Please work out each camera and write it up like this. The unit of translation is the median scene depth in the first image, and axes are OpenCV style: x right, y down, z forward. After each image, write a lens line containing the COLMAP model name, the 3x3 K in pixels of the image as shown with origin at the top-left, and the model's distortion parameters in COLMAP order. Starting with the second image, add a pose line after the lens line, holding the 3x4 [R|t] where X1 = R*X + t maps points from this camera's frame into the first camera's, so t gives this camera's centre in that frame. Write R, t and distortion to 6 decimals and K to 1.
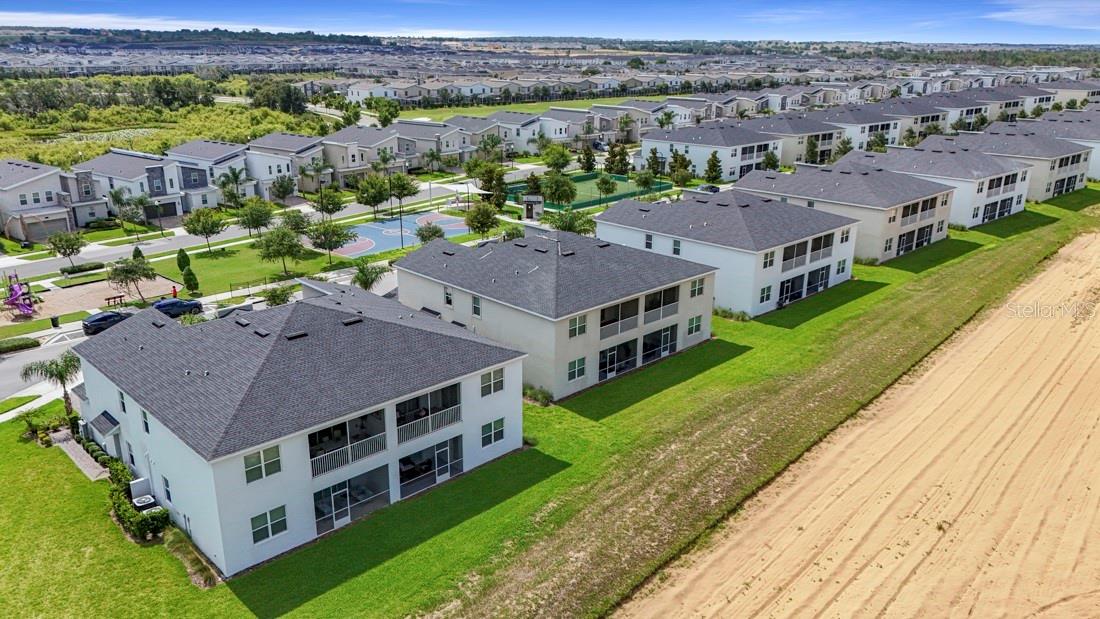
lens RADIAL K [[771.4, 0, 551.0], [0, 771.4, 308.5], [0, 0, 1]] dist [0.021398, 0.000230]
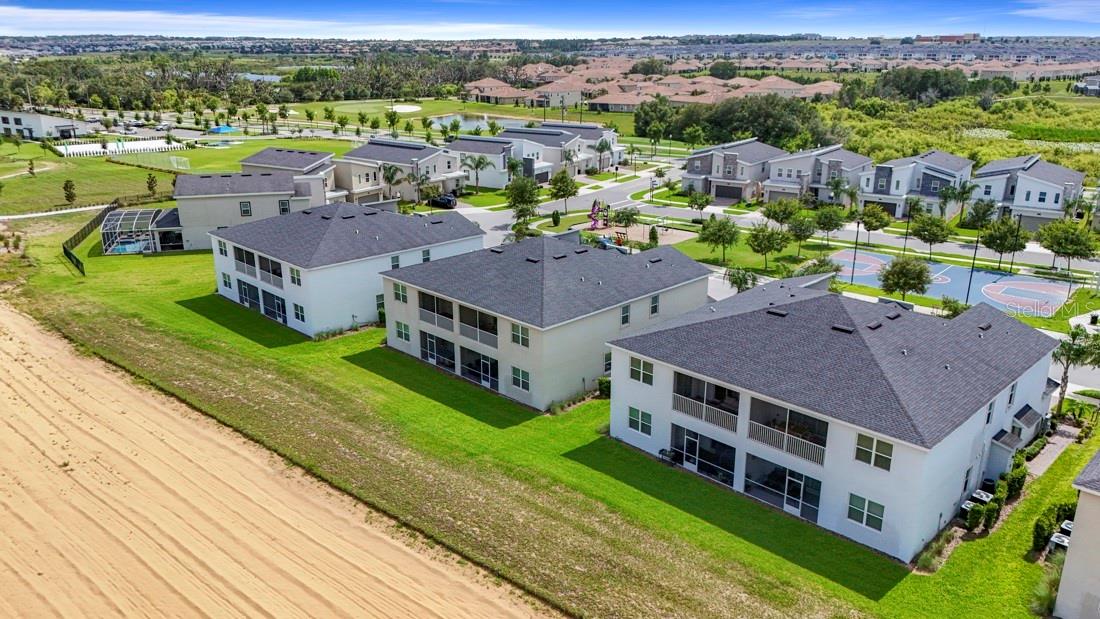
lens RADIAL K [[771.4, 0, 551.4], [0, 771.4, 307.8], [0, 0, 1]] dist [0.021398, 0.000230]
pose [[0.066733, 0.313968, -0.947085, 1.060279], [-0.322922, 0.904911, 0.277233, -0.322436], [0.944070, 0.287334, 0.161775, 0.966913]]
